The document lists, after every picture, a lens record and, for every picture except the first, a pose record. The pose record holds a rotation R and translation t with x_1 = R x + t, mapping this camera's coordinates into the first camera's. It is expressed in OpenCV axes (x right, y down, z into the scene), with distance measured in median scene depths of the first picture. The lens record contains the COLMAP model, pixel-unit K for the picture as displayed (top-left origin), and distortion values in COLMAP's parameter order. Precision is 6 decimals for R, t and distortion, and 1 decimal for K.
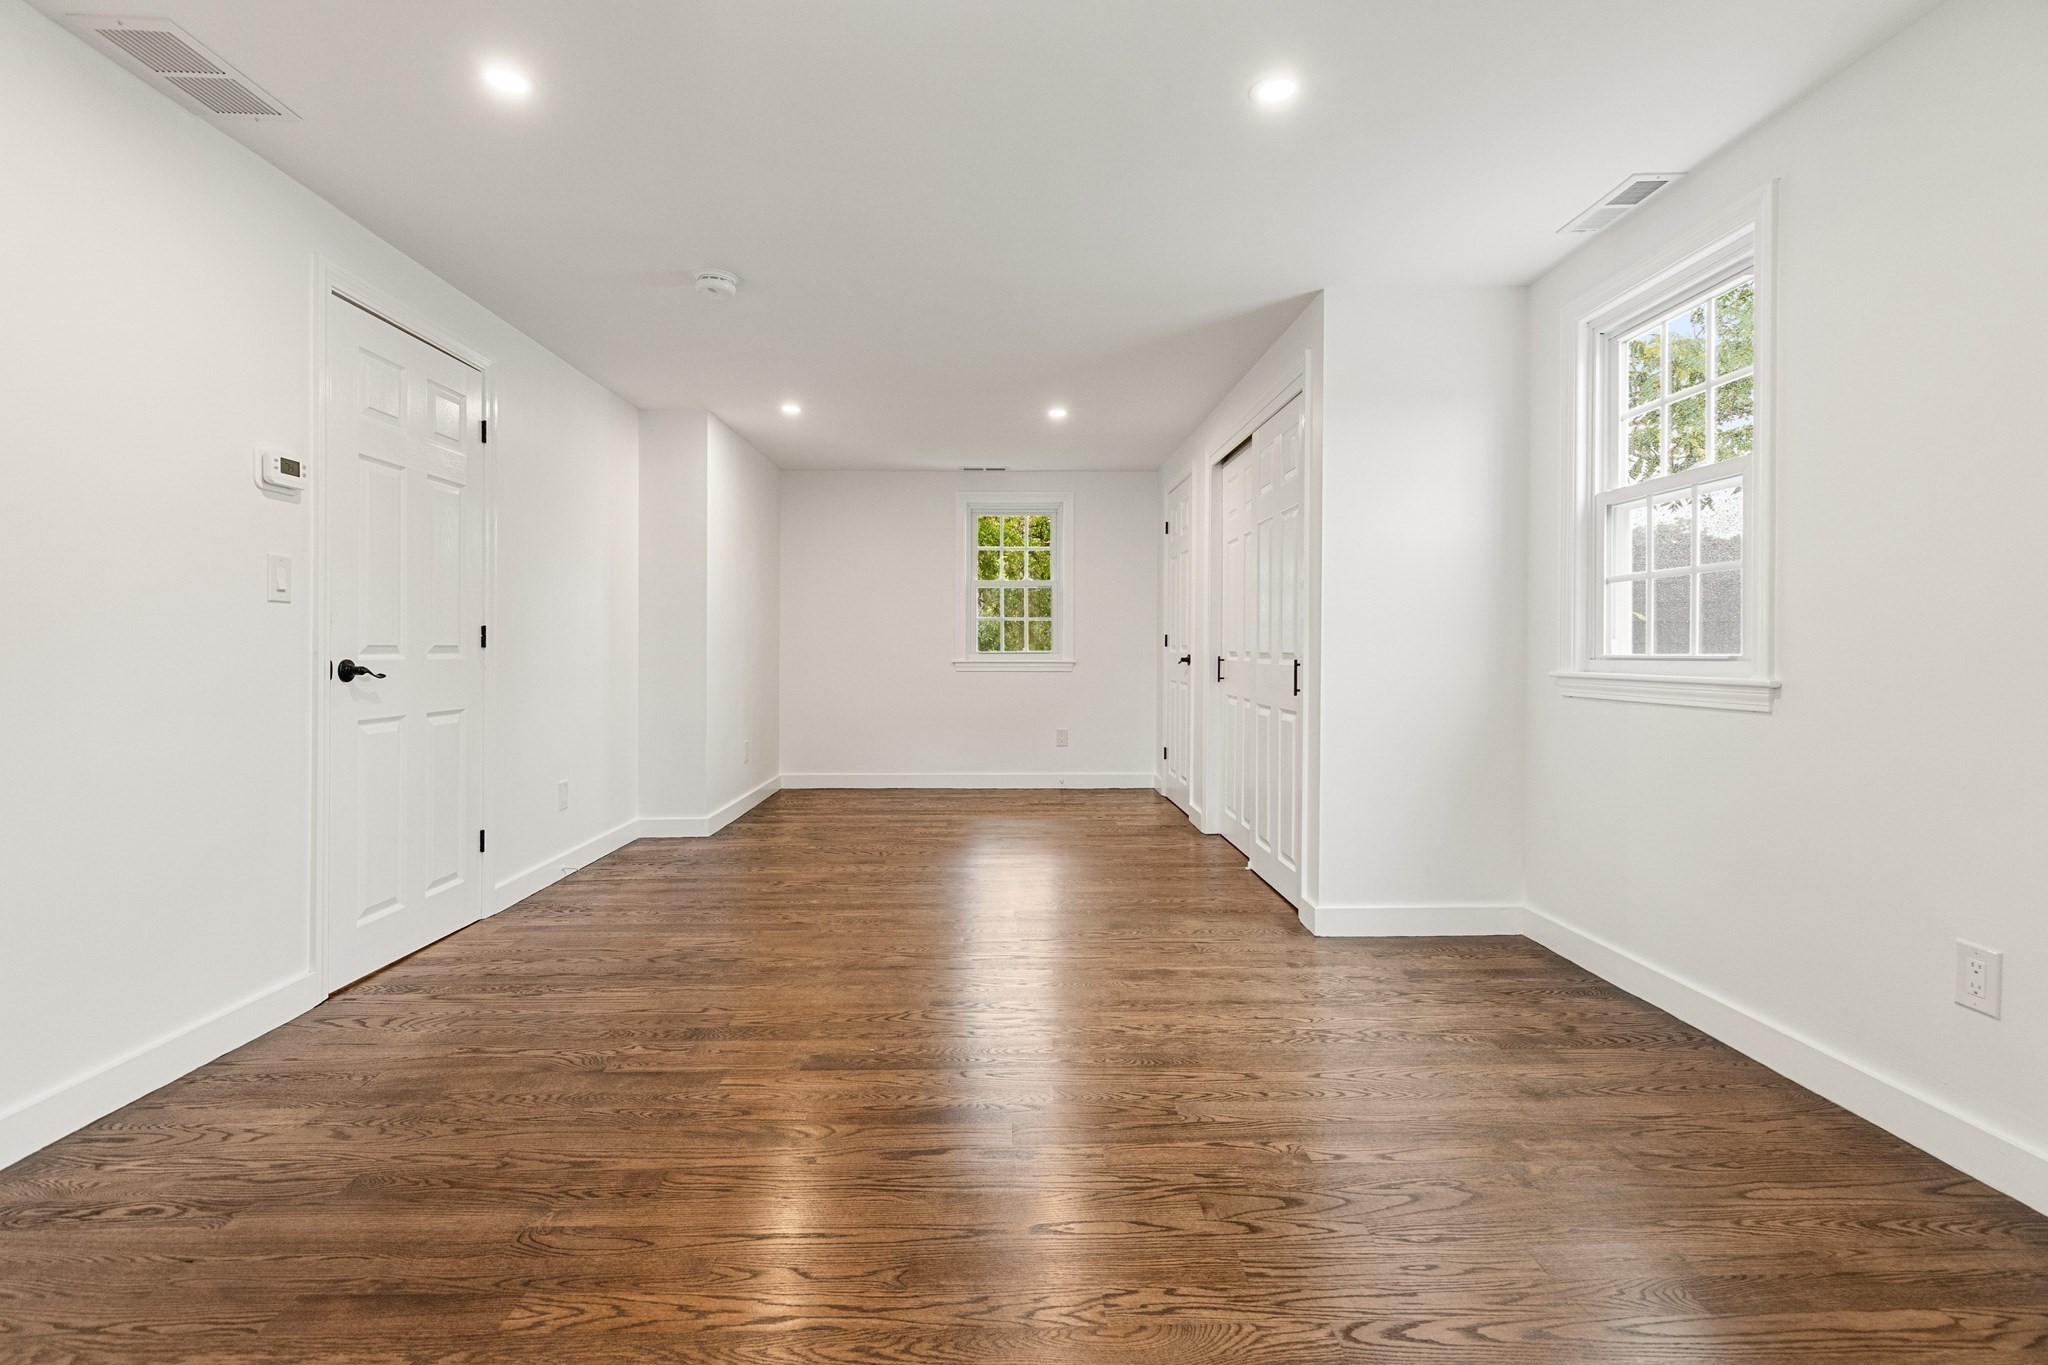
lens RADIAL K [[936.4, 0, 1023.7], [0, 936.4, 647.7], [0, 0, 1]] dist [0.008606, -0.001630]
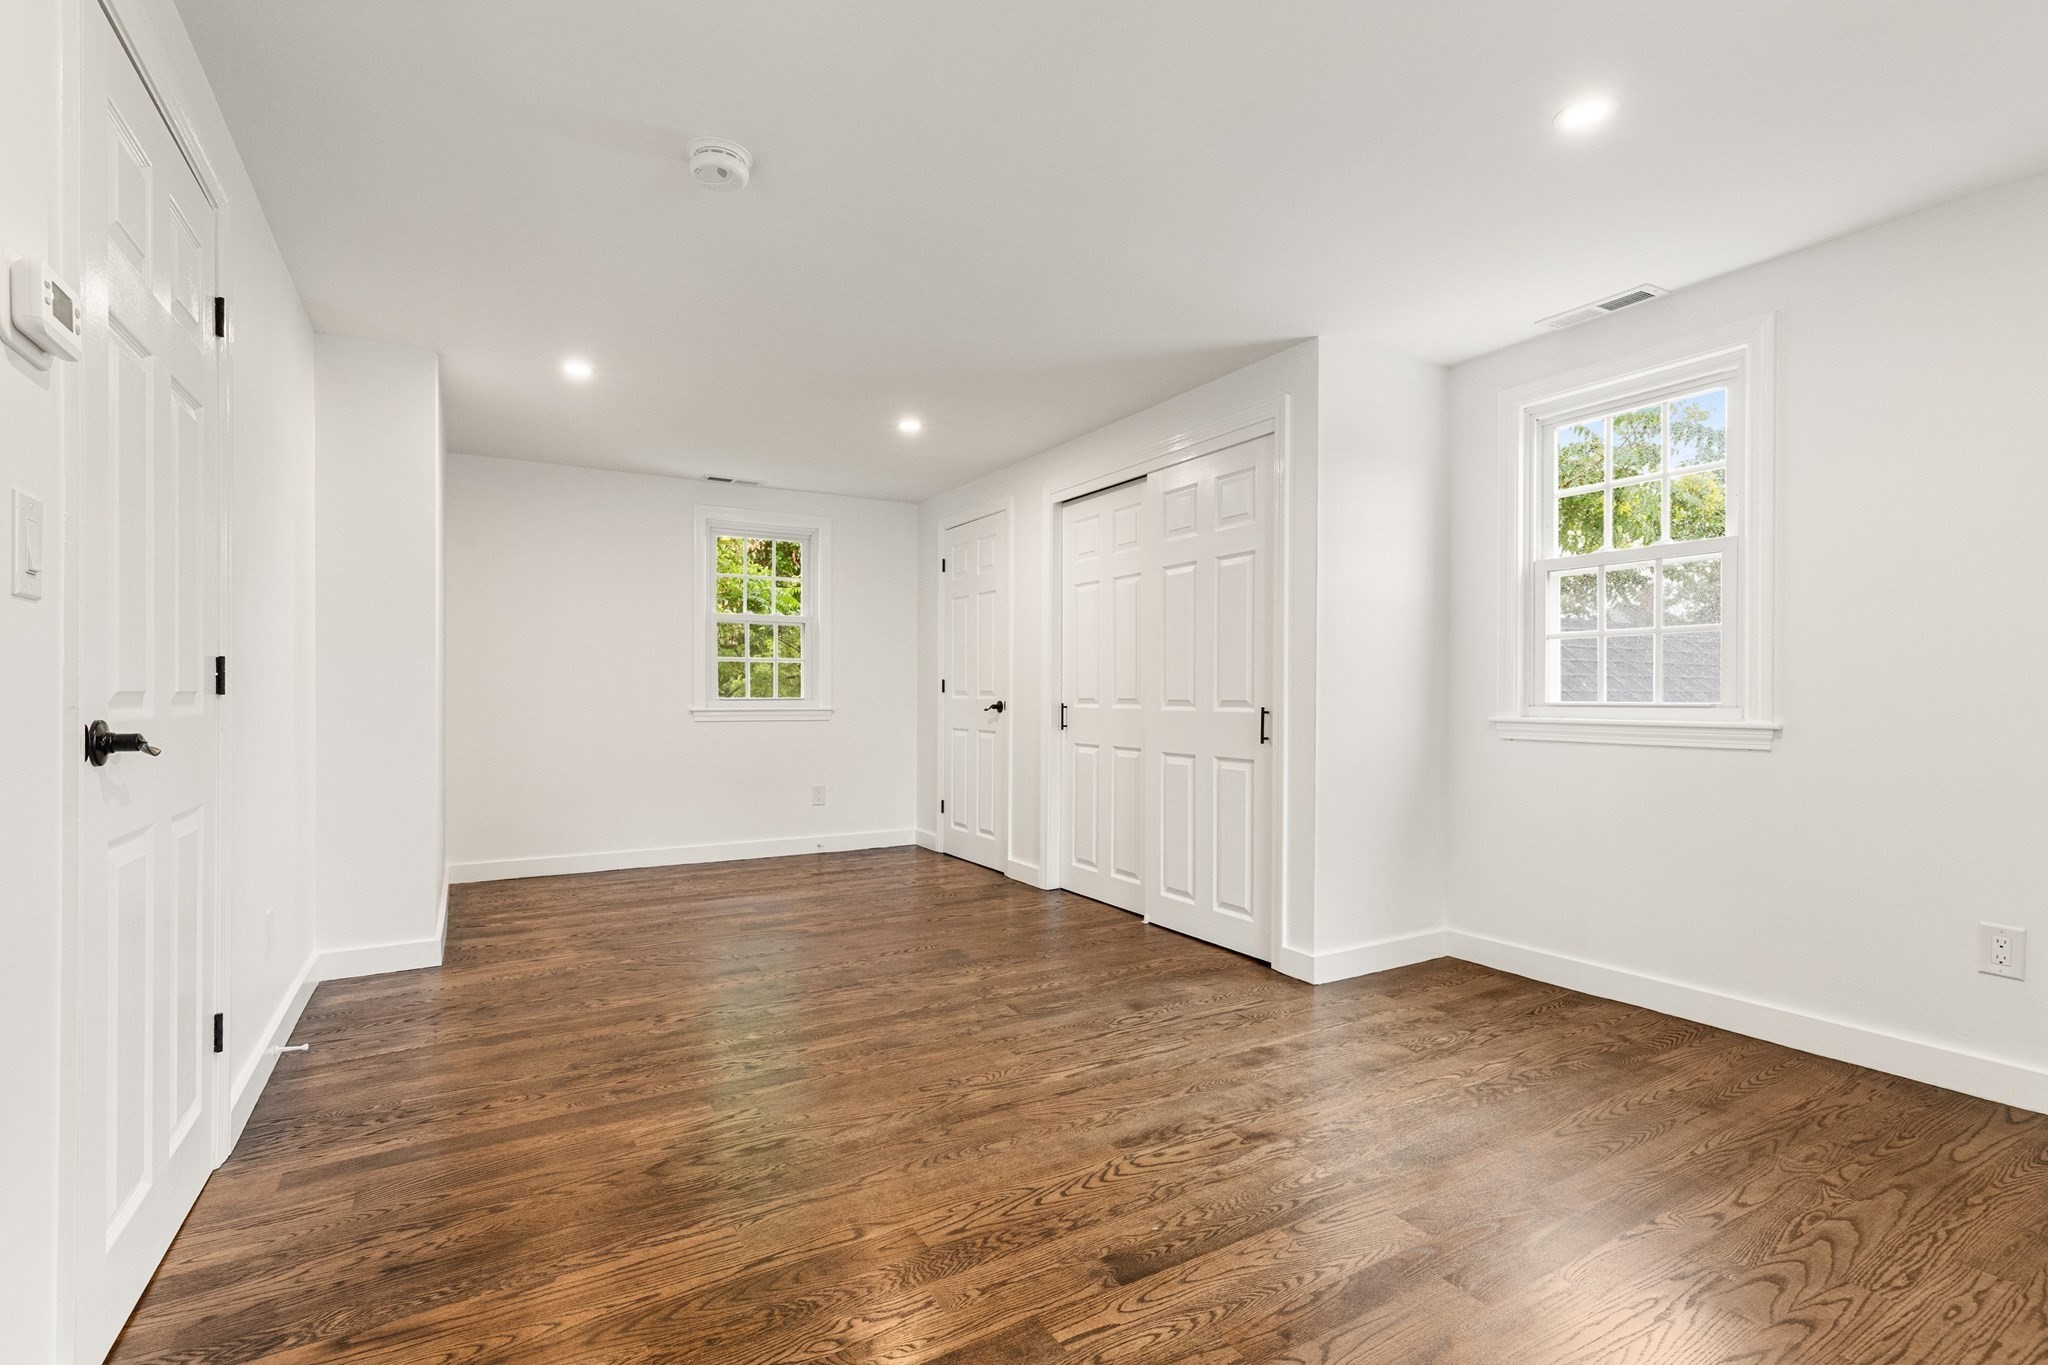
lens RADIAL K [[936.4, 0, 1010.3], [0, 936.4, 697.1], [0, 0, 1]] dist [0.008606, -0.001630]
pose [[0.877926, -0.000551, 0.478796, -0.496232], [-0.002239, 0.999984, 0.005256, -0.003392], [-0.478791, -0.005686, 0.877911, 0.309696]]
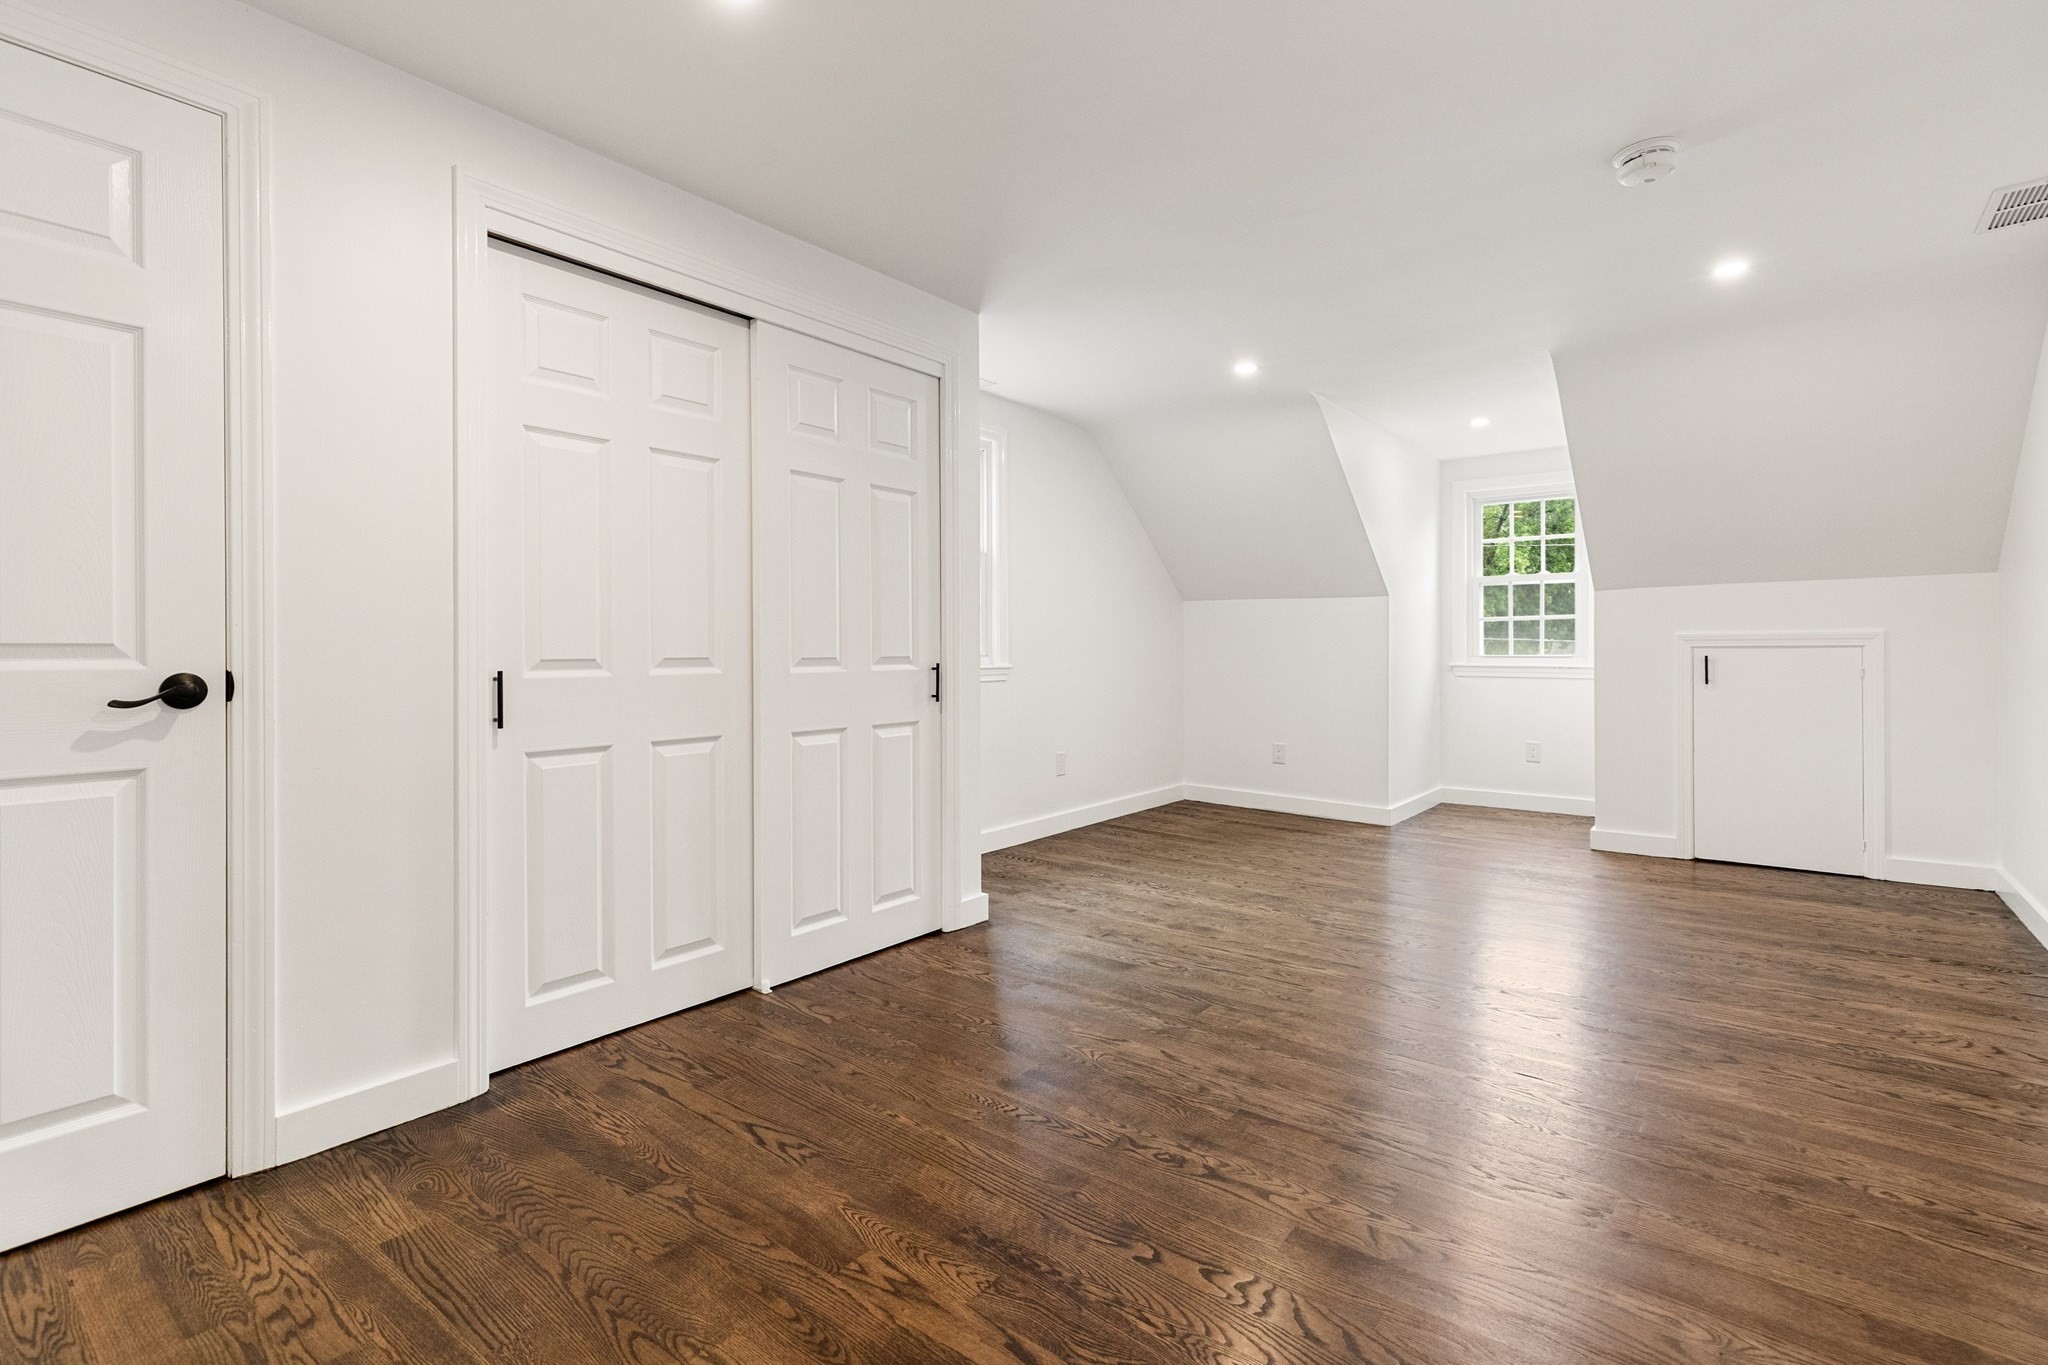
lens RADIAL K [[936.4, 0, 1035.0], [0, 936.4, 664.2], [0, 0, 1]] dist [0.008606, -0.001630]
pose [[-0.772229, -0.012211, 0.635227, -0.444747], [-0.000541, 0.999828, 0.018562, -0.003481], [-0.635344, 0.013990, -0.772103, 1.969072]]
